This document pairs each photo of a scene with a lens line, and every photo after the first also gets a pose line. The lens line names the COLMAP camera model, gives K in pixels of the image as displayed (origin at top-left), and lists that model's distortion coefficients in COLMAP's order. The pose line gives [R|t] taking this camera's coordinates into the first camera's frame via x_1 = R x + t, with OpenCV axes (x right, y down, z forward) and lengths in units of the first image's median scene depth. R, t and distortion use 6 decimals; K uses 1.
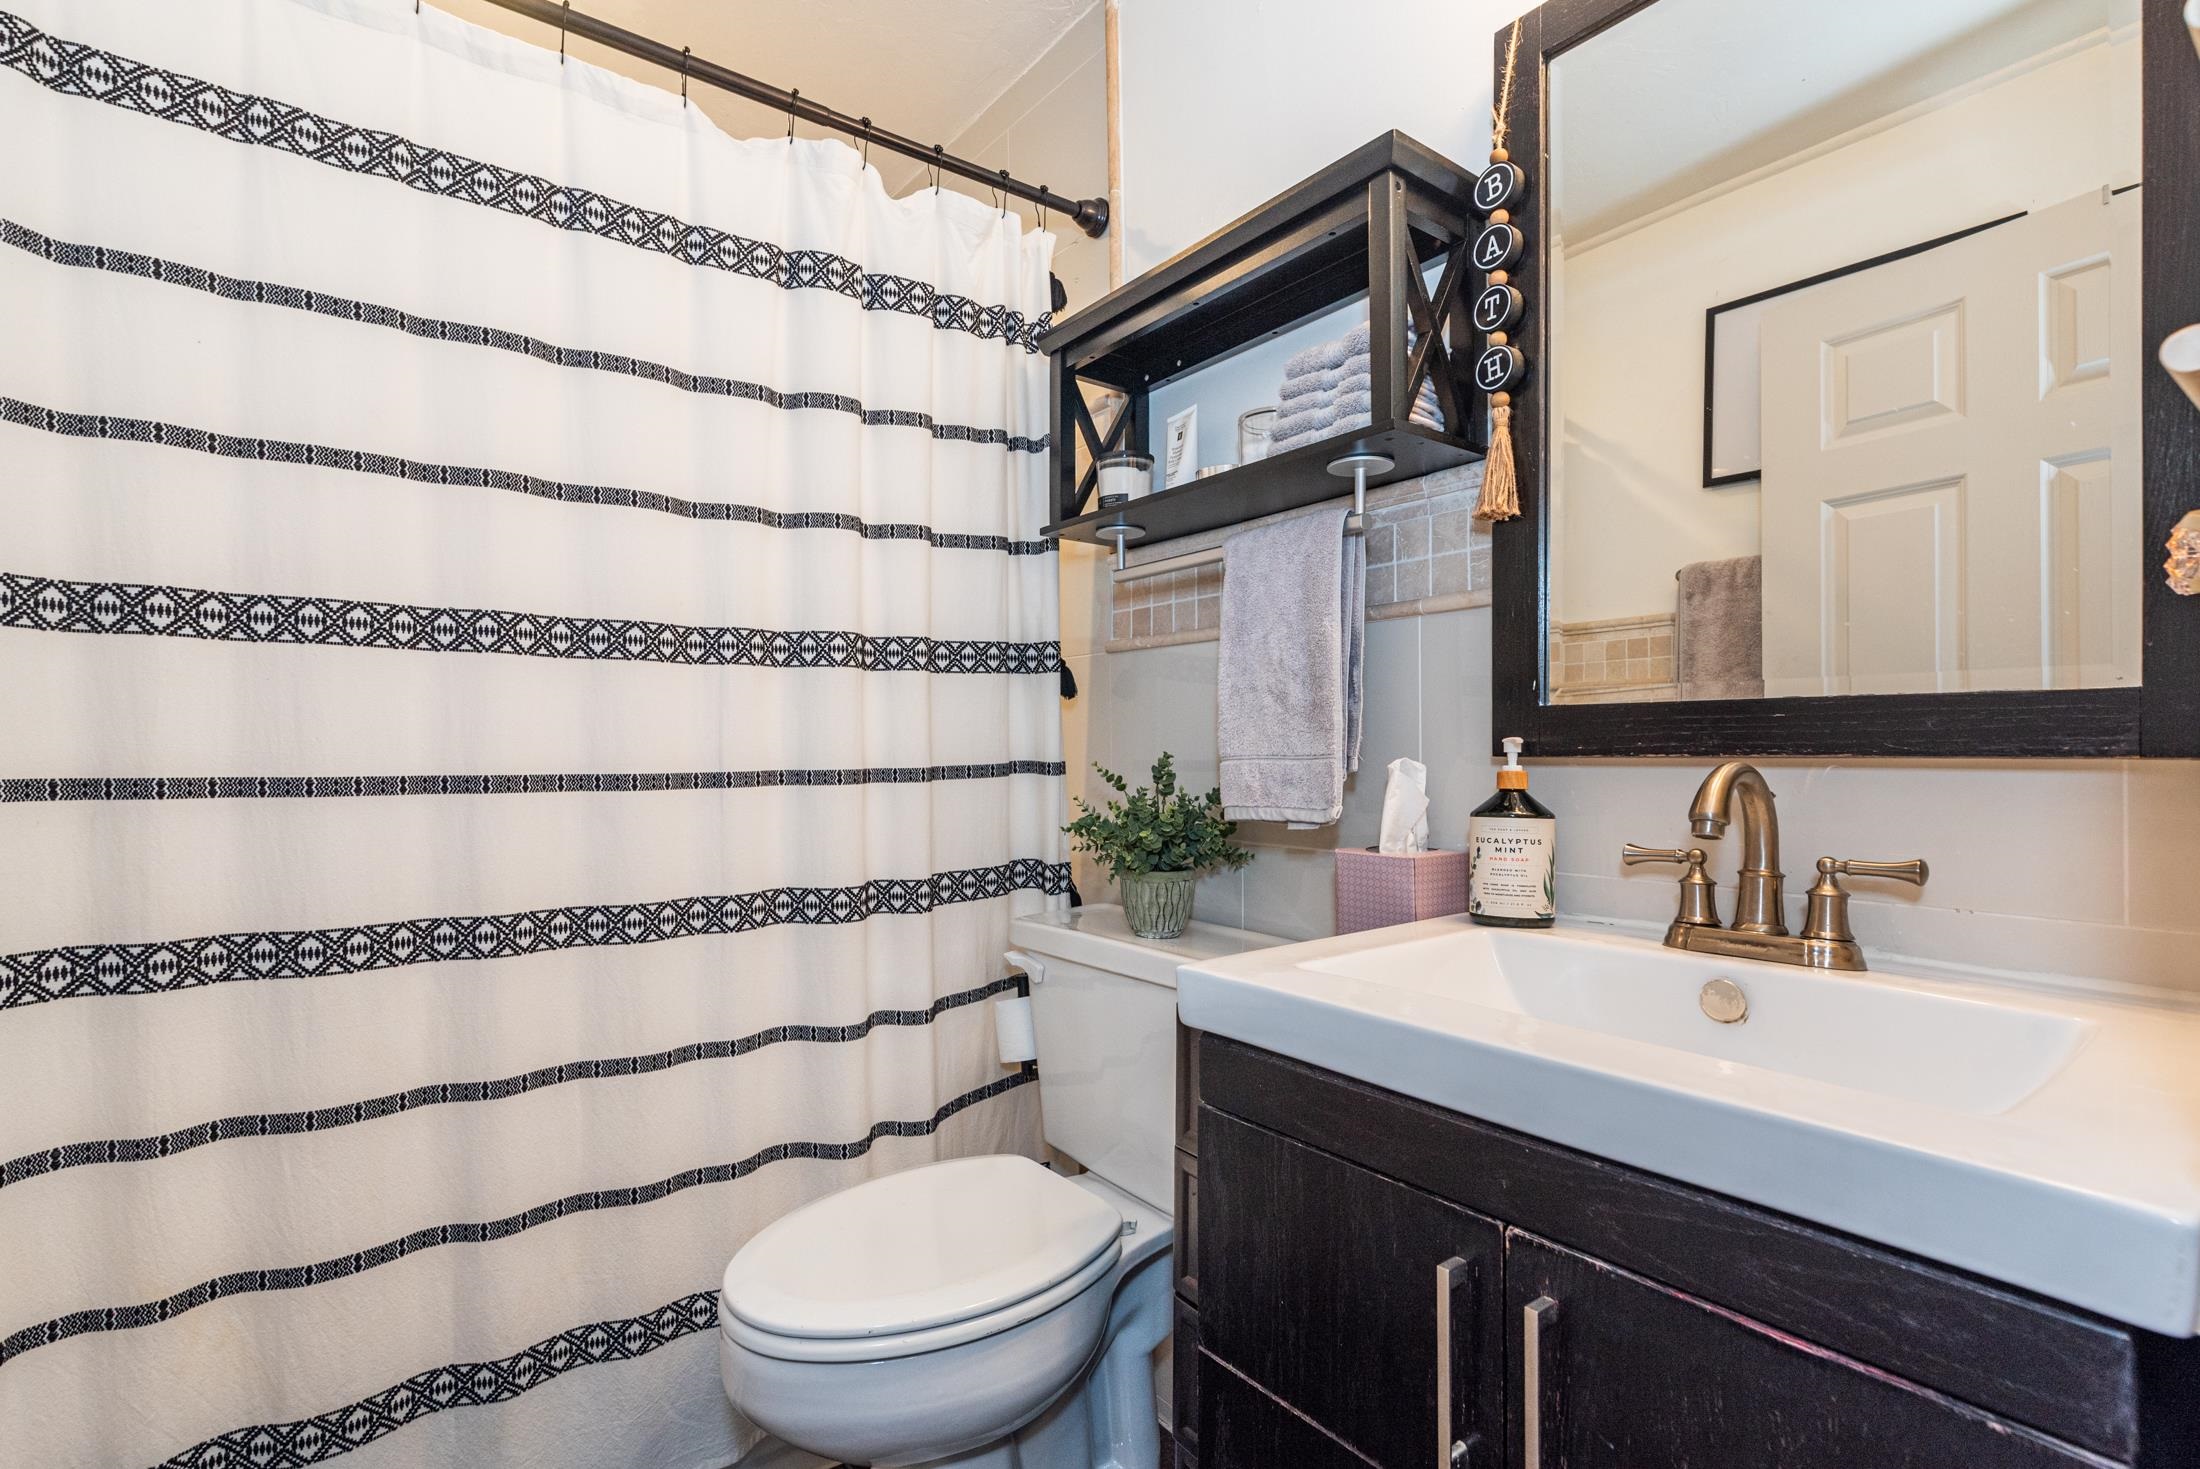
lens RADIAL K [[1029.7, 0, 1100.9], [0, 1029.7, 744.5], [0, 0, 1]] dist [0.003244, 0.000499]
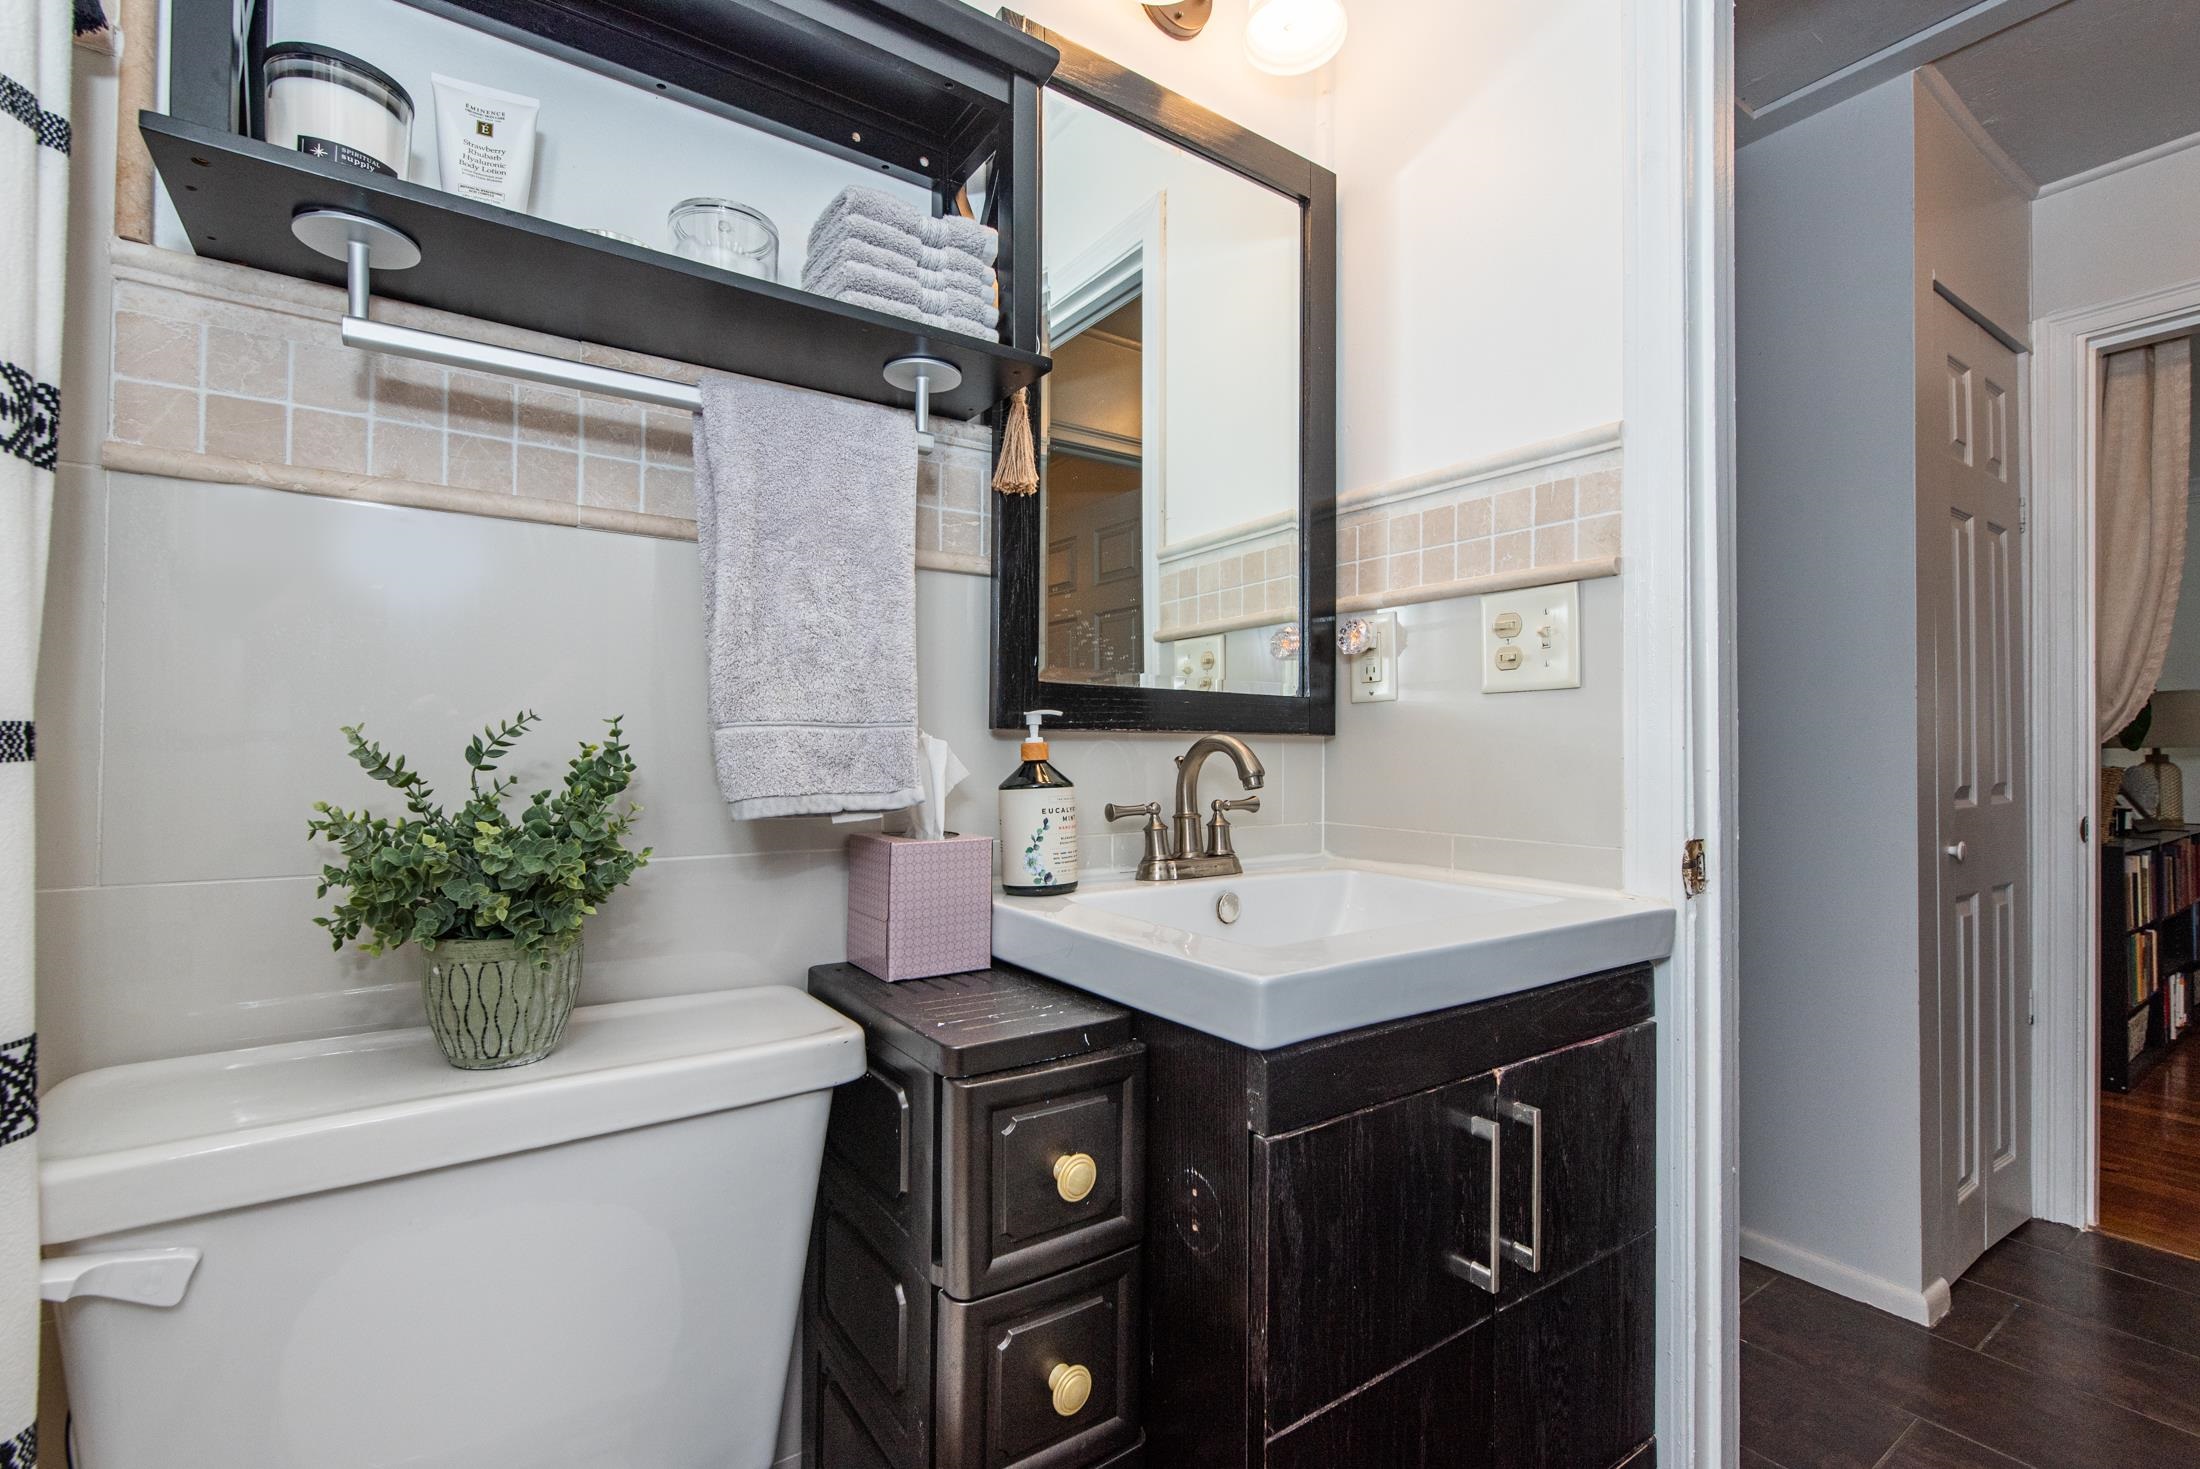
lens RADIAL K [[972.6, 0, 1092.4], [0, 972.6, 731.6], [0, 0, 1]] dist [0.001359, 0.000009]
pose [[0.056518, 0.010019, 0.998351, -0.827716], [-0.018216, 0.999794, -0.009002, 0.032113], [-0.998235, -0.017678, 0.056689, 1.297808]]
